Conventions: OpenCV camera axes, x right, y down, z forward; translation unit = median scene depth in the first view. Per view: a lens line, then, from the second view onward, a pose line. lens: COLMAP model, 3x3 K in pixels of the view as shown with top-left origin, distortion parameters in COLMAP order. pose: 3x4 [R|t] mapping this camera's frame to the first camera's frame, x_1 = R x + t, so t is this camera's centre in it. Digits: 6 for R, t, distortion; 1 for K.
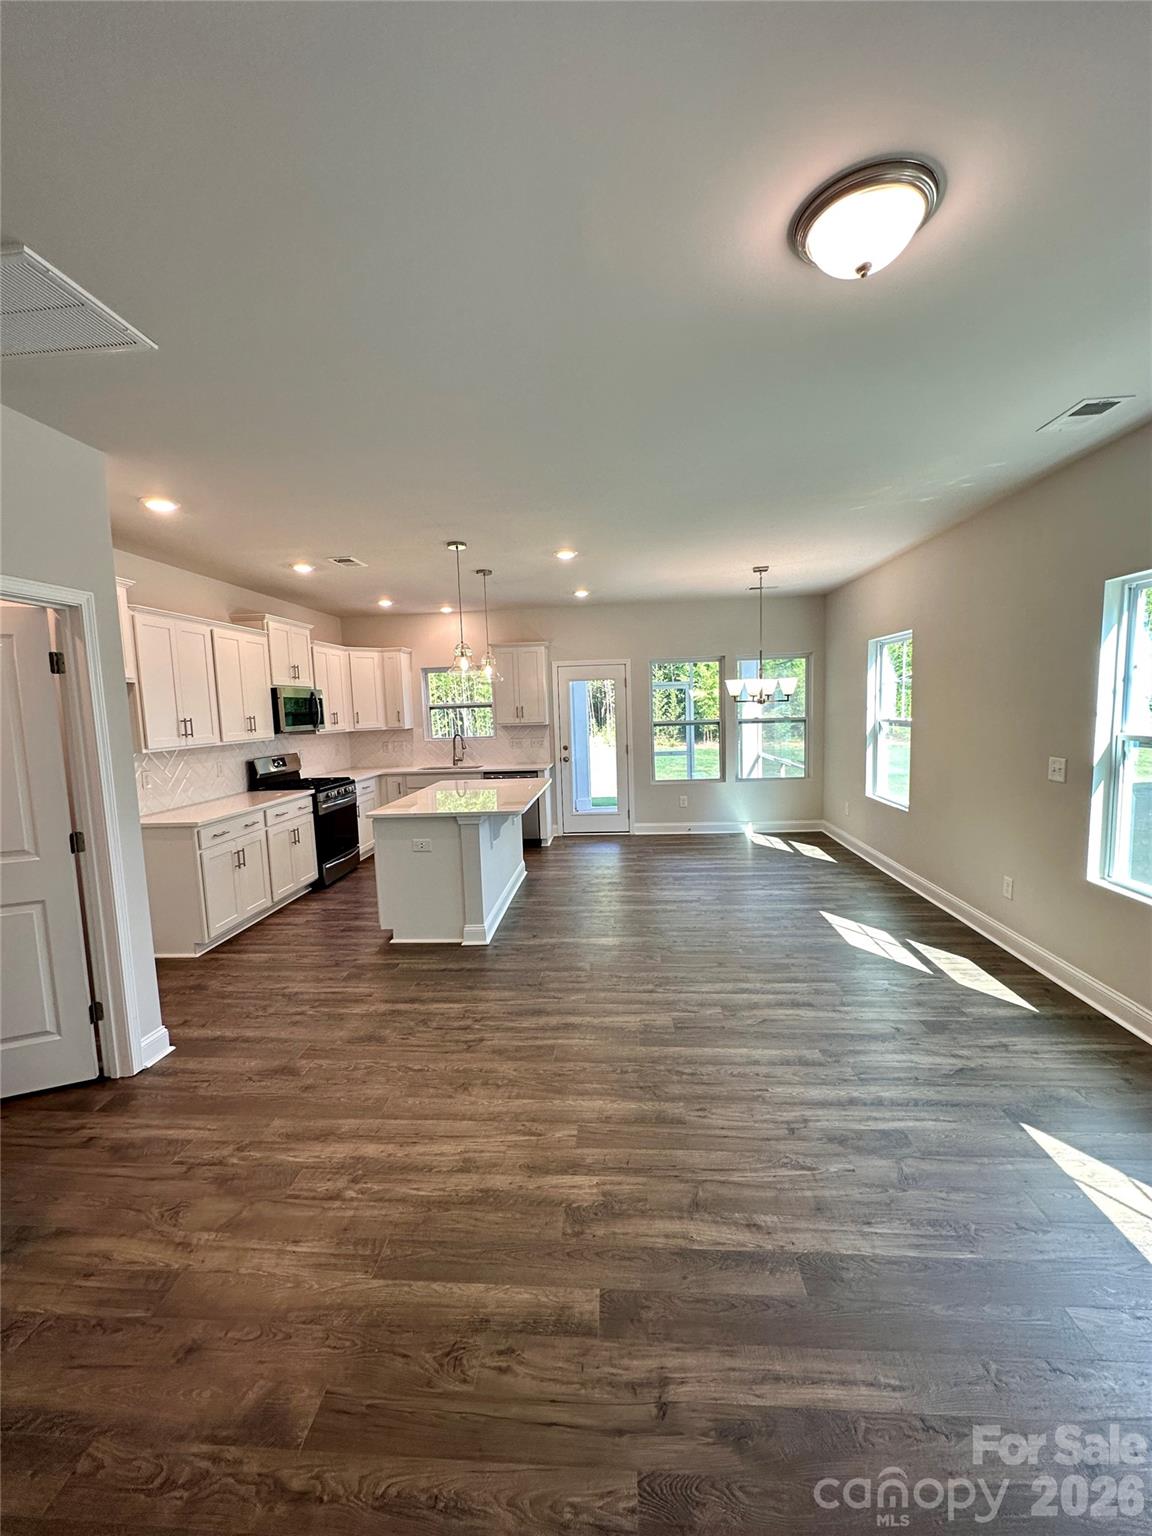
lens RADIAL K [[614.9, 0, 580.7], [0, 614.9, 769.6], [0, 0, 1]] dist [-0.001269, 0.001229]
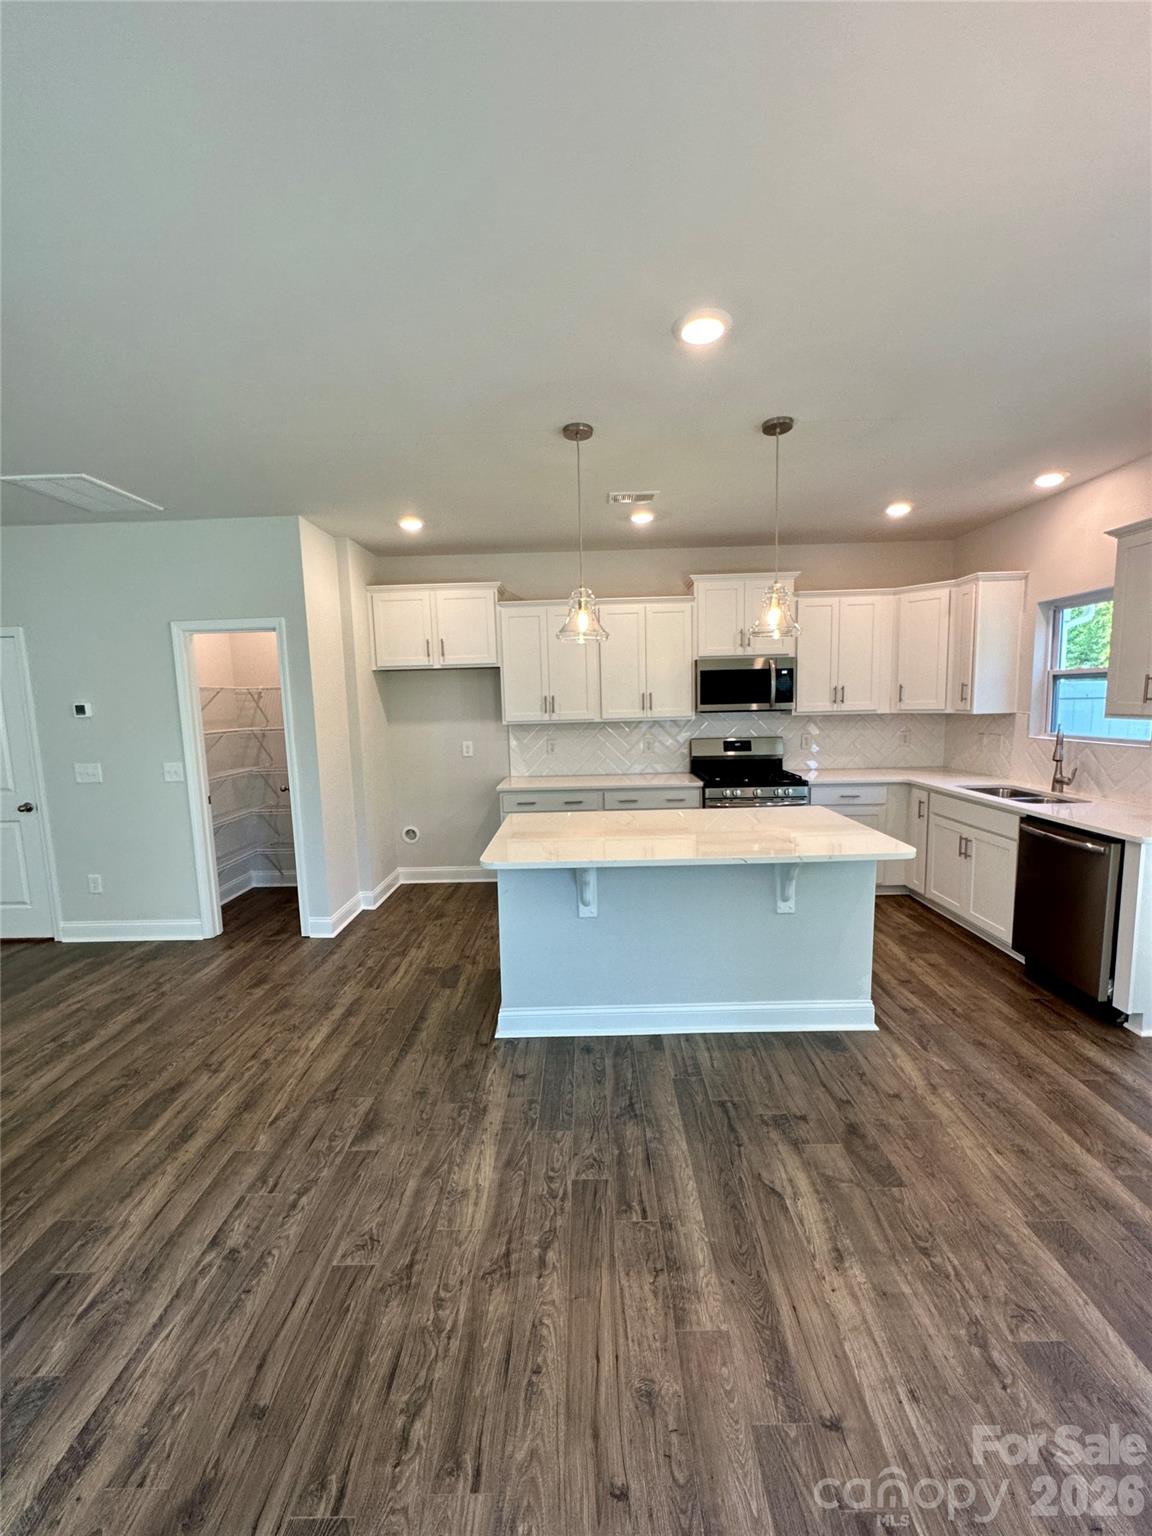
lens RADIAL K [[614.9, 0, 578.5], [0, 614.9, 766.3], [0, 0, 1]] dist [-0.001269, 0.001229]
pose [[0.049019, 0.141446, -0.988732, 0.633065], [-0.079448, 0.987337, 0.137308, -0.151193], [0.995633, 0.071823, 0.059636, 1.326171]]
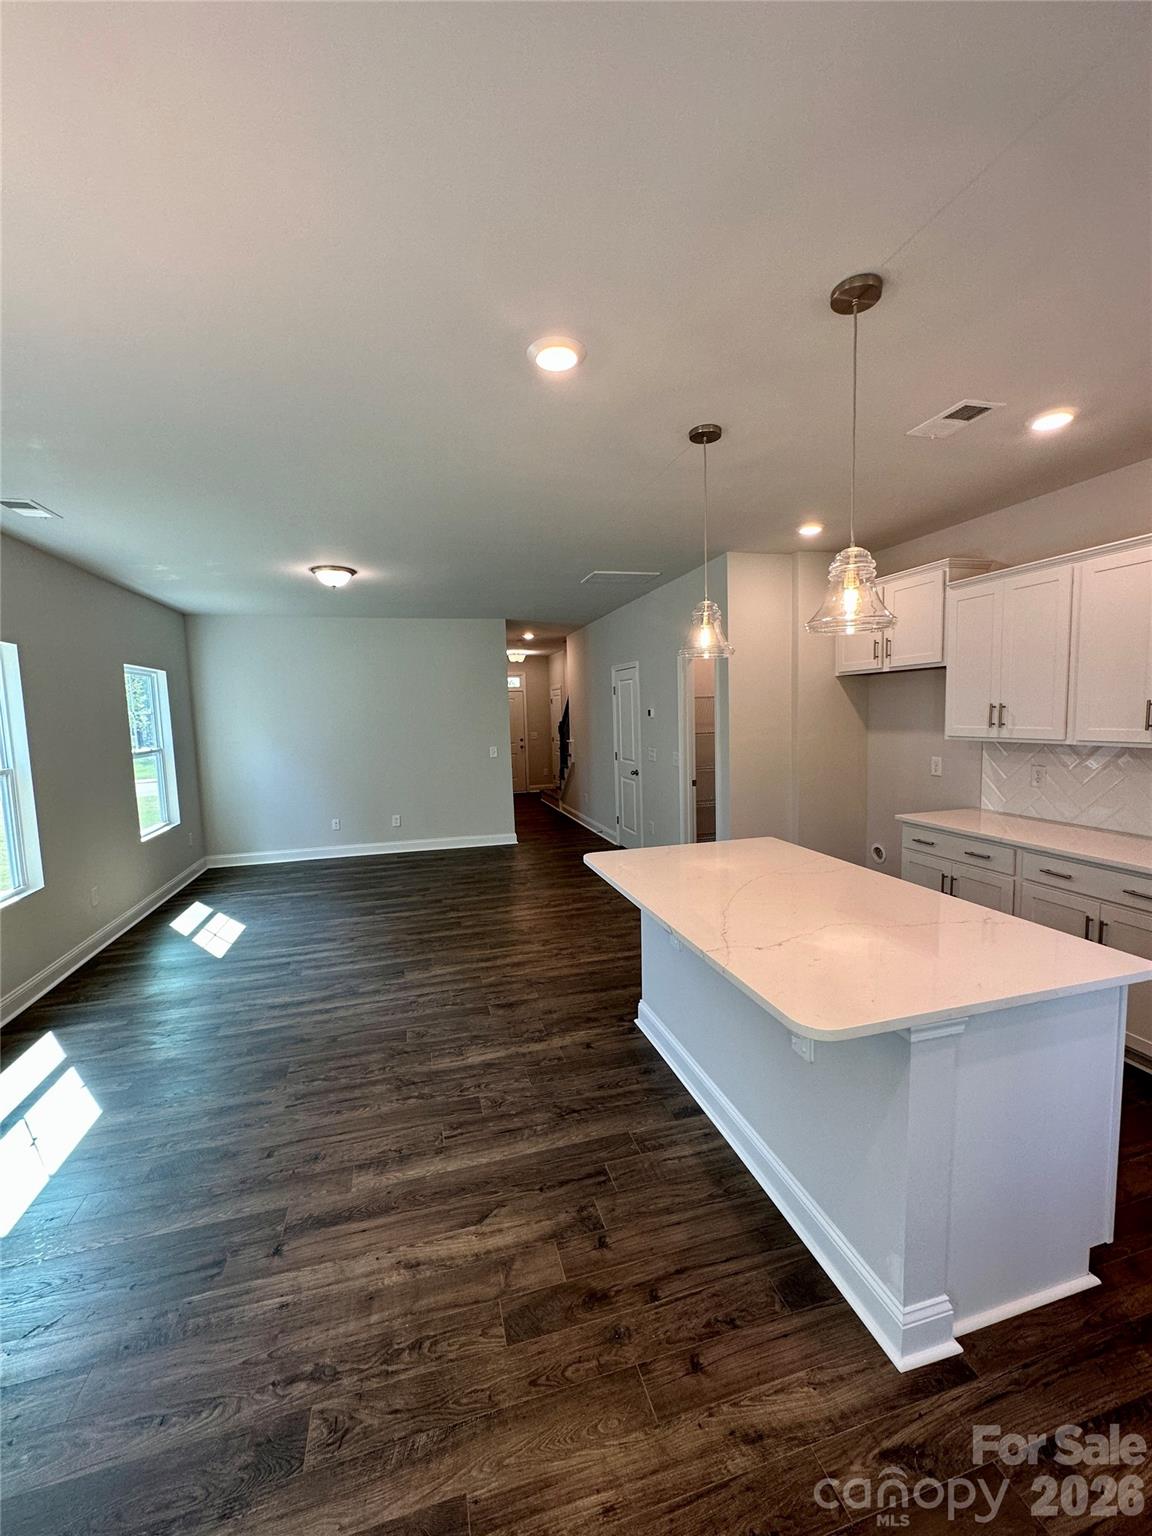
lens RADIAL K [[614.9, 0, 566.3], [0, 614.9, 765.8], [0, 0, 1]] dist [-0.001269, 0.001229]
pose [[-0.947524, 0.086007, -0.307897, 0.178442], [0.025217, 0.980237, 0.196215, -0.231598], [0.318688, 0.178154, -0.930967, 2.097895]]
